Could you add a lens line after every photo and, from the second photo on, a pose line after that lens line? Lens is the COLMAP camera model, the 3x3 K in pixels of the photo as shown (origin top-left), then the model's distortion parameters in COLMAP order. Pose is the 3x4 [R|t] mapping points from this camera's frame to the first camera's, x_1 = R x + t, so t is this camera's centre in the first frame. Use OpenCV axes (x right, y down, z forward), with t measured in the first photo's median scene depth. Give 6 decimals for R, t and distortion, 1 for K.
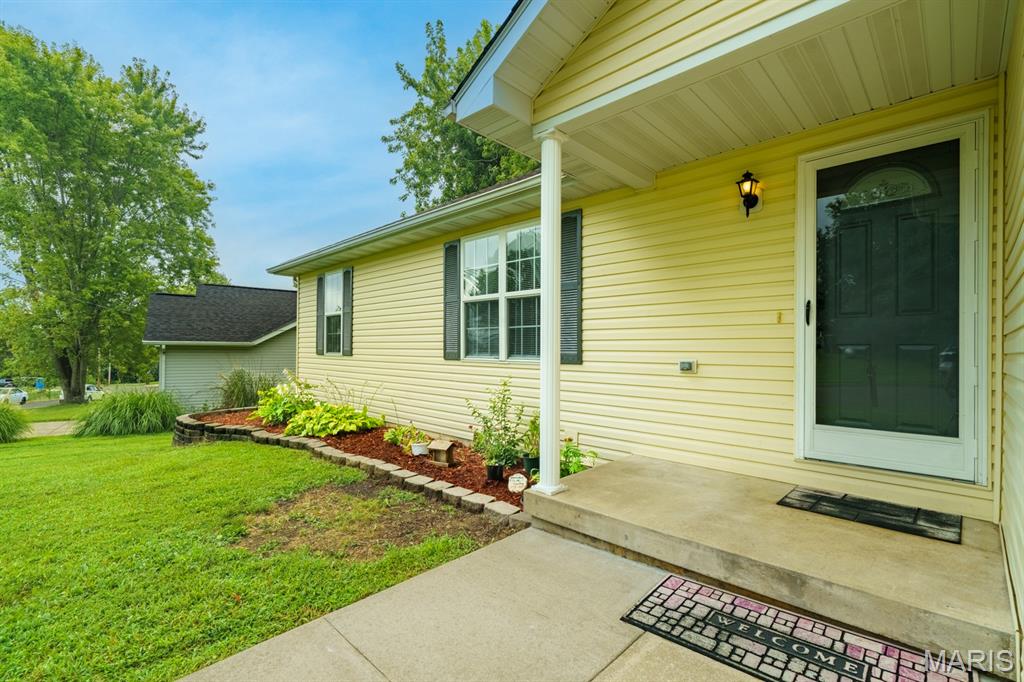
lens RADIAL K [[473.8, 0, 512.0], [0, 473.8, 349.0], [0, 0, 1]] dist [-0.005311, 0.003109]
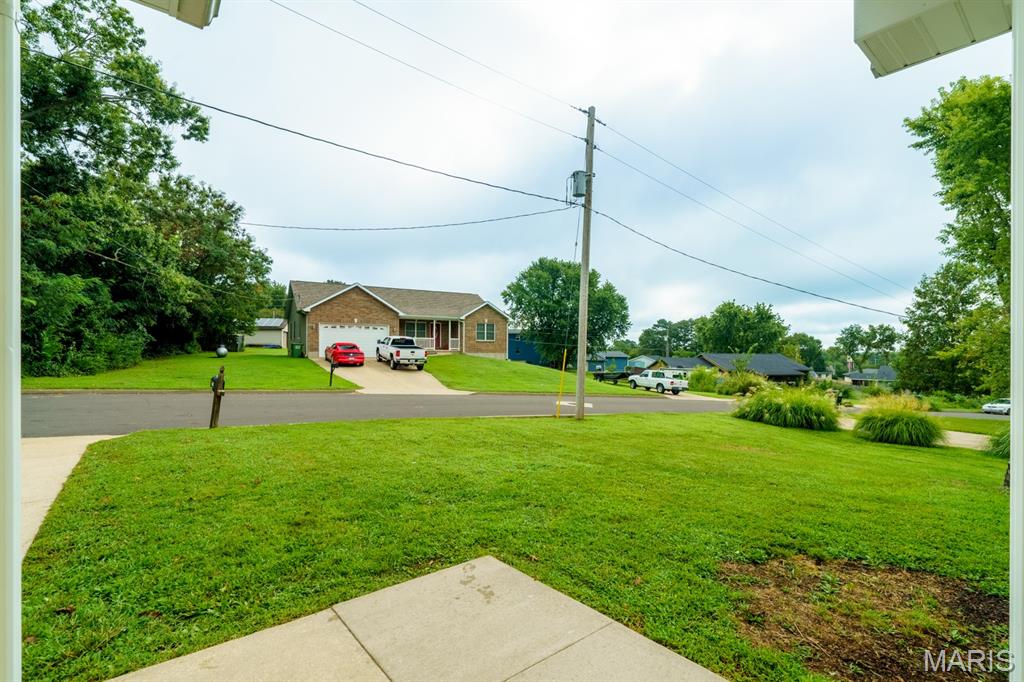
lens RADIAL K [[473.8, 0, 511.8], [0, 473.8, 351.3], [0, 0, 1]] dist [-0.005311, 0.003109]
pose [[-0.119097, -0.006651, -0.992860, 0.762085], [-0.000043, 0.999978, -0.006693, -0.094105], [0.992883, -0.000754, -0.119094, 0.835860]]
